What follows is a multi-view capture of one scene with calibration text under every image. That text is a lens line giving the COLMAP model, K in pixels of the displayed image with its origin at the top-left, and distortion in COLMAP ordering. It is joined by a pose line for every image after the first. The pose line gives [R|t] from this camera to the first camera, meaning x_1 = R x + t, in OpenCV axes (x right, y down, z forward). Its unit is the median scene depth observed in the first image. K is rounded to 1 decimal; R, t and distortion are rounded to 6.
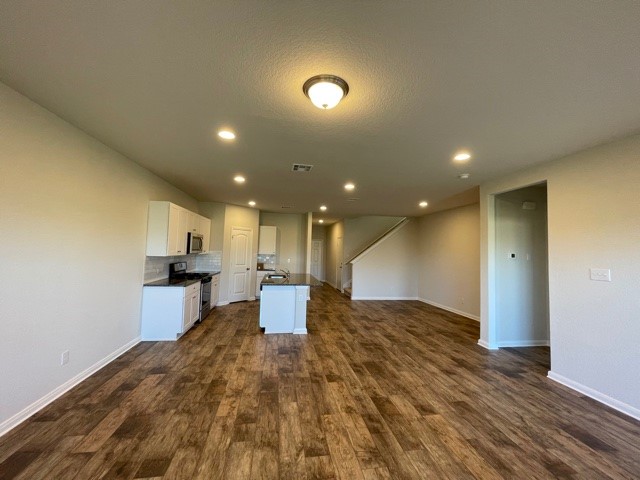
lens RADIAL K [[257.2, 0, 318.0], [0, 257.2, 238.1], [0, 0, 1]] dist [-0.000520, -0.000368]
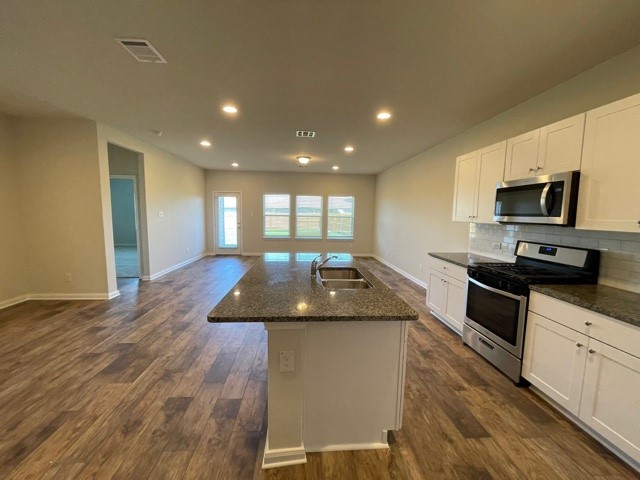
lens RADIAL K [[257.2, 0, 318.0], [0, 257.2, 238.1], [0, 0, 1]] dist [-0.000520, -0.000368]
pose [[-0.994912, -0.056476, 0.083427, -0.219842], [-0.052170, 0.997234, 0.052931, 0.108155], [-0.086185, 0.048310, -0.995107, 2.010197]]
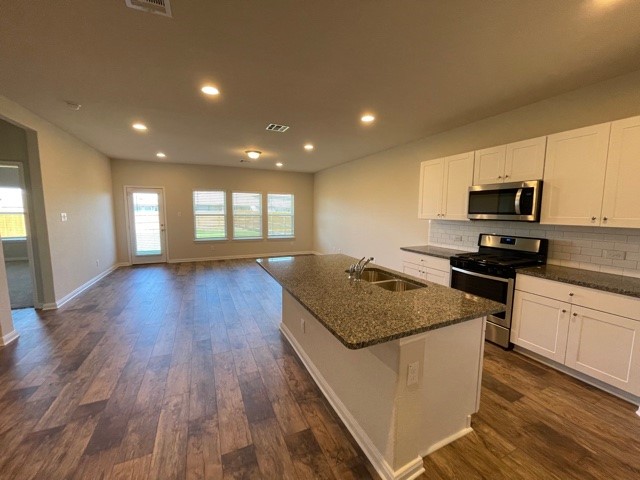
lens RADIAL K [[257.2, 0, 318.0], [0, 257.2, 238.1], [0, 0, 1]] dist [-0.000520, -0.000368]
pose [[-0.962452, -0.008508, -0.271319, 0.056453], [-0.023274, 0.998415, 0.051252, 0.106509], [0.270453, 0.055642, -0.961124, 1.949983]]
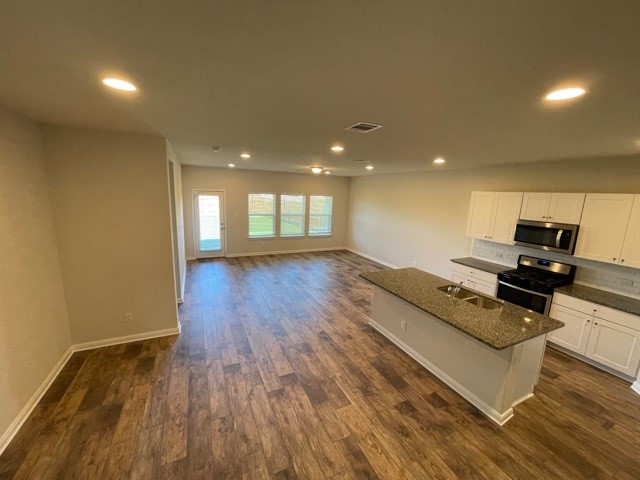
lens RADIAL K [[257.2, 0, 318.0], [0, 257.2, 238.1], [0, 0, 1]] dist [-0.000520, -0.000368]
pose [[-0.957578, -0.016091, -0.287725, 0.466357], [-0.052911, 0.991283, 0.120656, -0.037662], [0.283275, 0.130762, -0.950082, 2.071070]]
